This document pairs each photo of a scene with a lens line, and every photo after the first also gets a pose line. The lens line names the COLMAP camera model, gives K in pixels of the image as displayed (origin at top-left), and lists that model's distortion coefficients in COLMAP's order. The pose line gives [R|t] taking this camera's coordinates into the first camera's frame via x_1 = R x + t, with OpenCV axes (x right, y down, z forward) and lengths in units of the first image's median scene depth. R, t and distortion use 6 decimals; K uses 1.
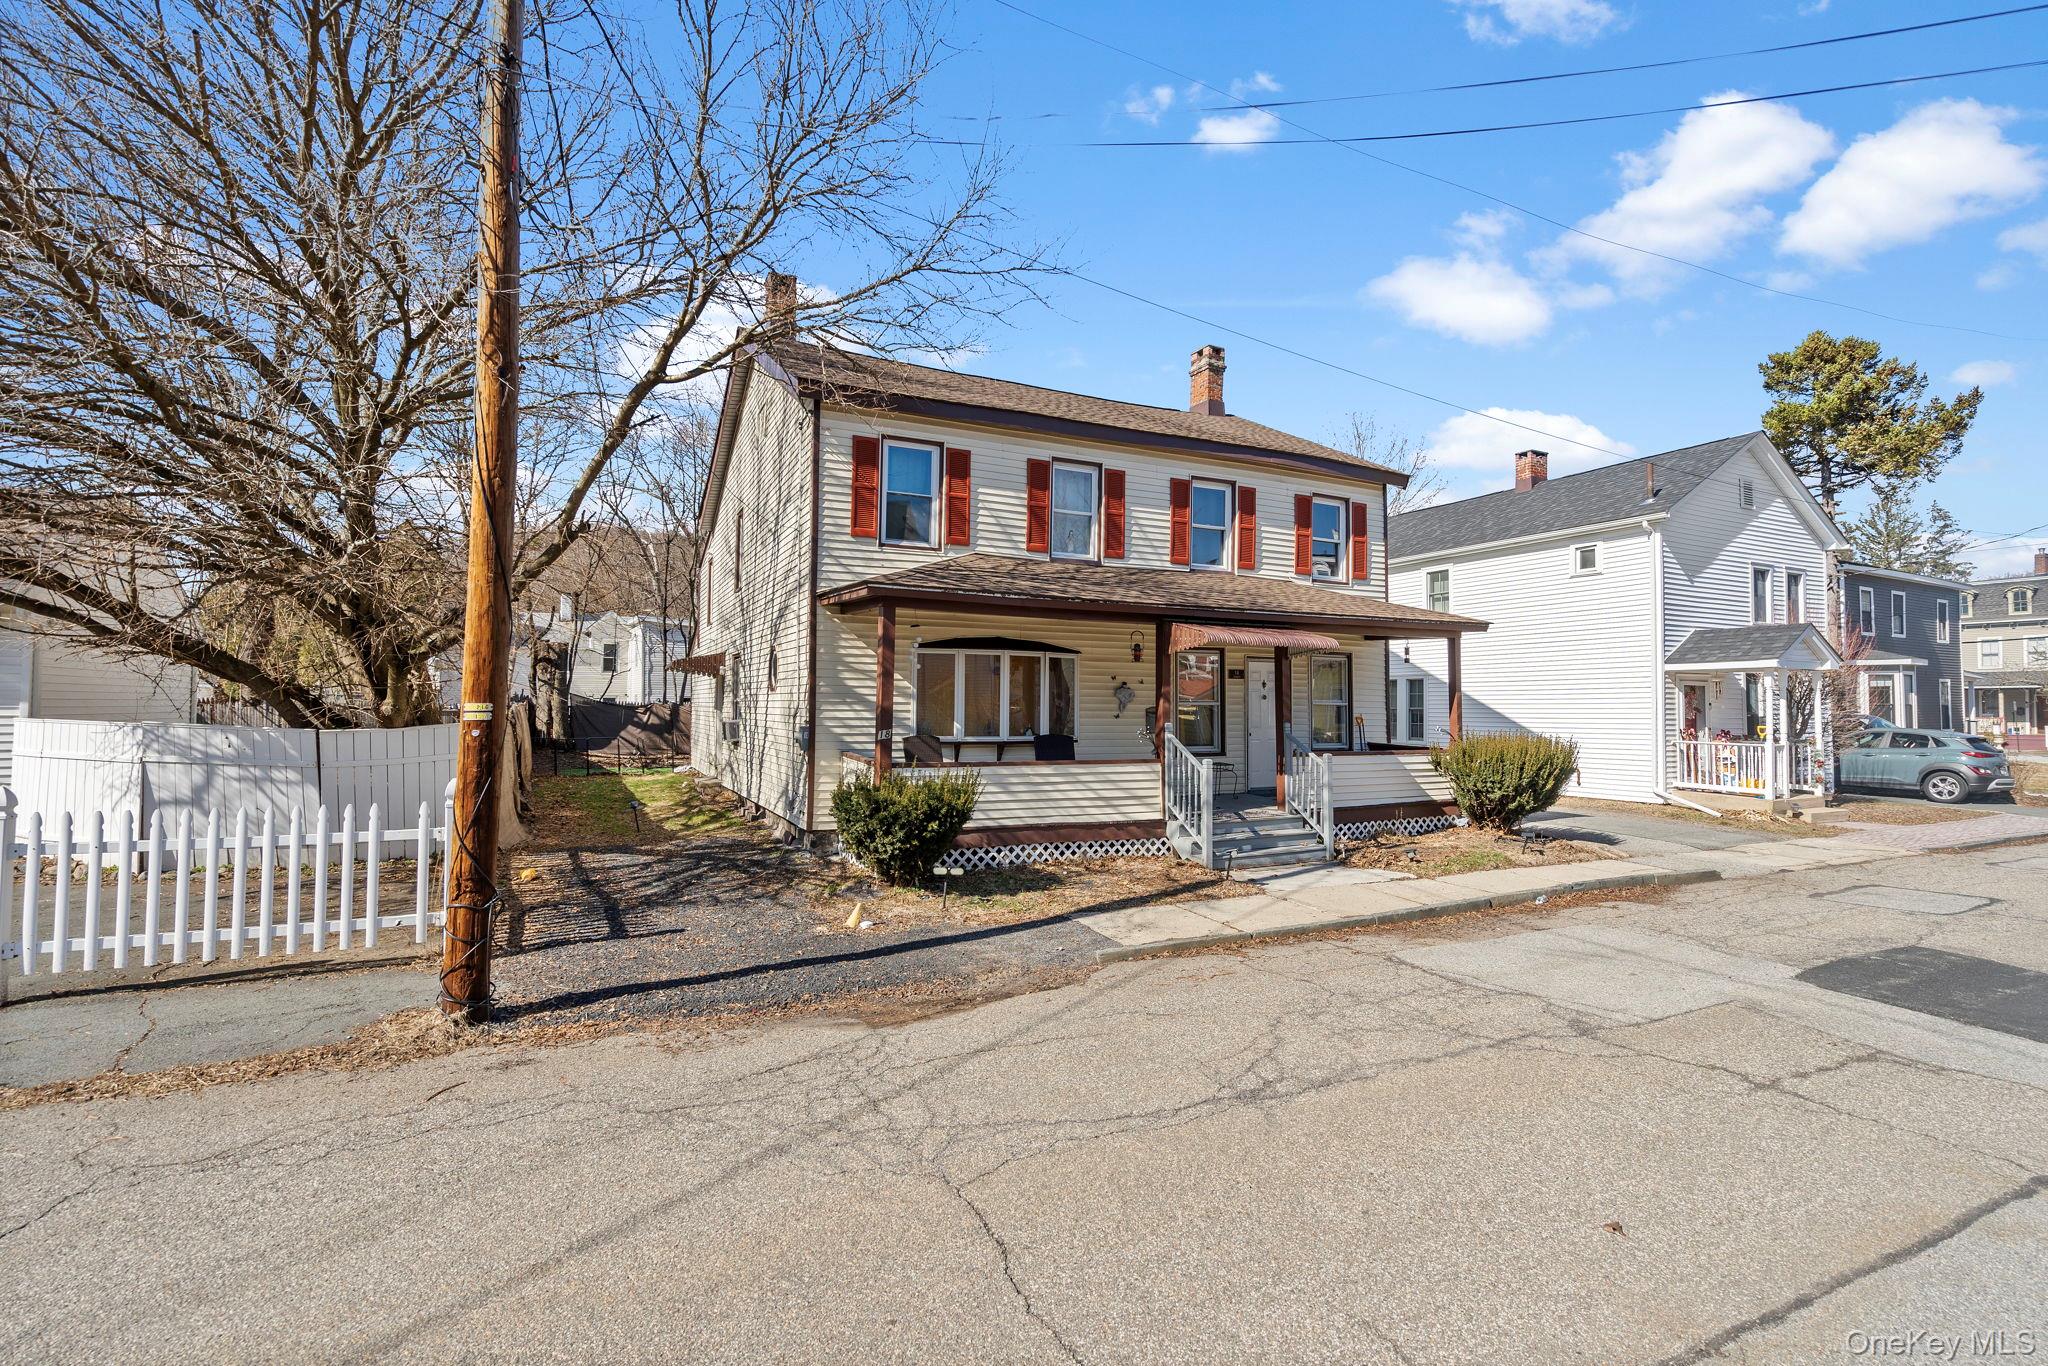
lens RADIAL K [[939.4, 0, 1026.4], [0, 939.4, 680.5], [0, 0, 1]] dist [-0.000069, -0.000686]
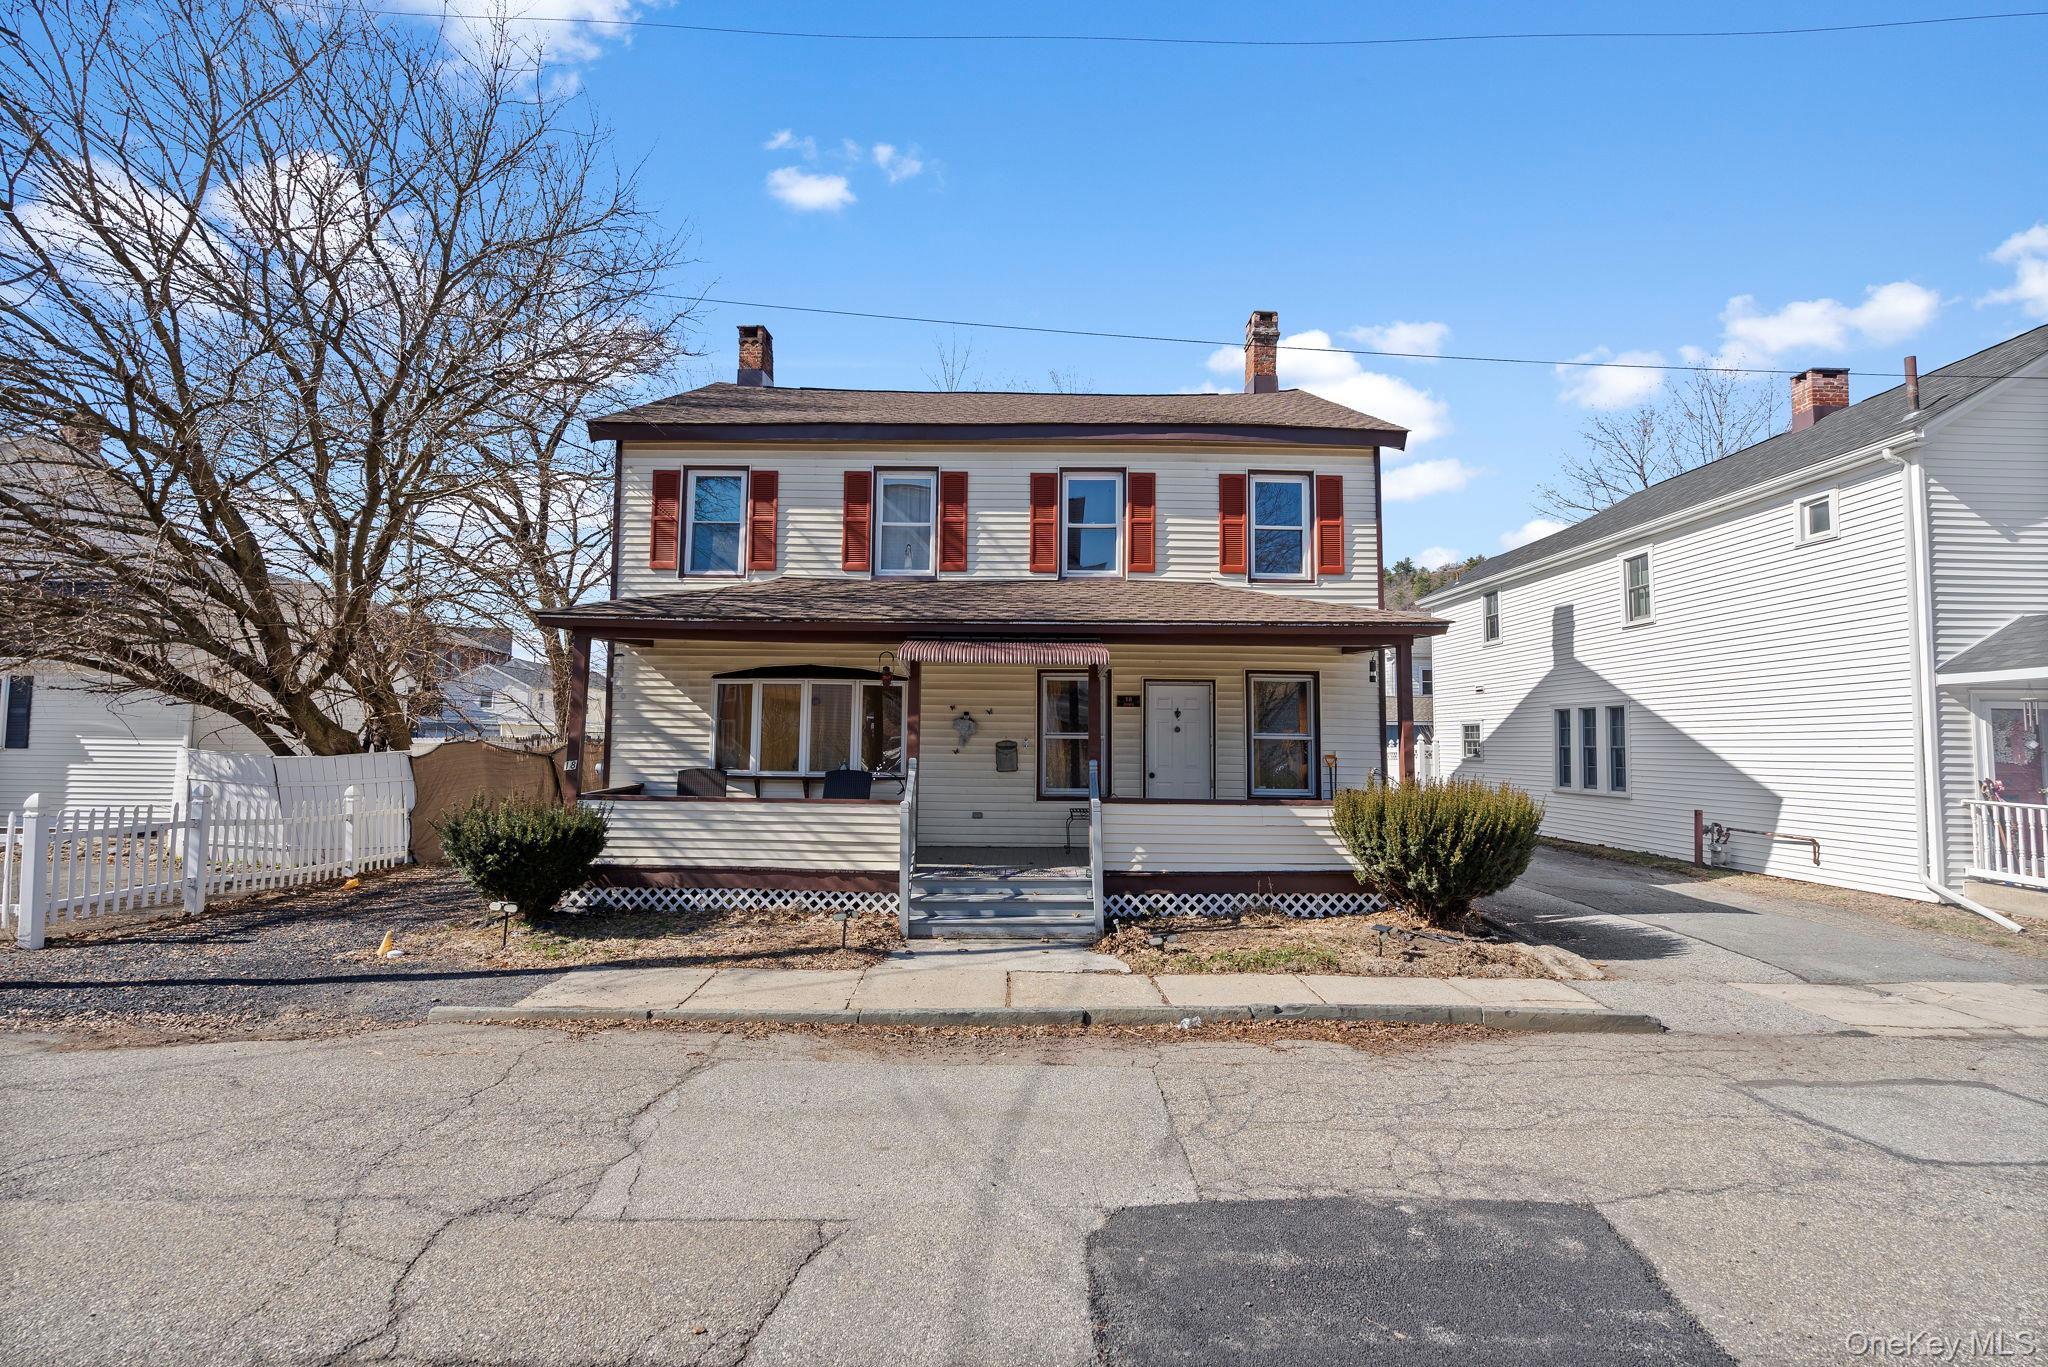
lens RADIAL K [[939.4, 0, 1022.4], [0, 939.4, 688.7], [0, 0, 1]] dist [-0.000069, -0.000686]
pose [[0.897521, -0.023404, -0.440350, 0.563886], [0.007738, 0.999273, -0.037338, 0.013773], [0.440904, 0.030104, 0.897049, 0.253536]]
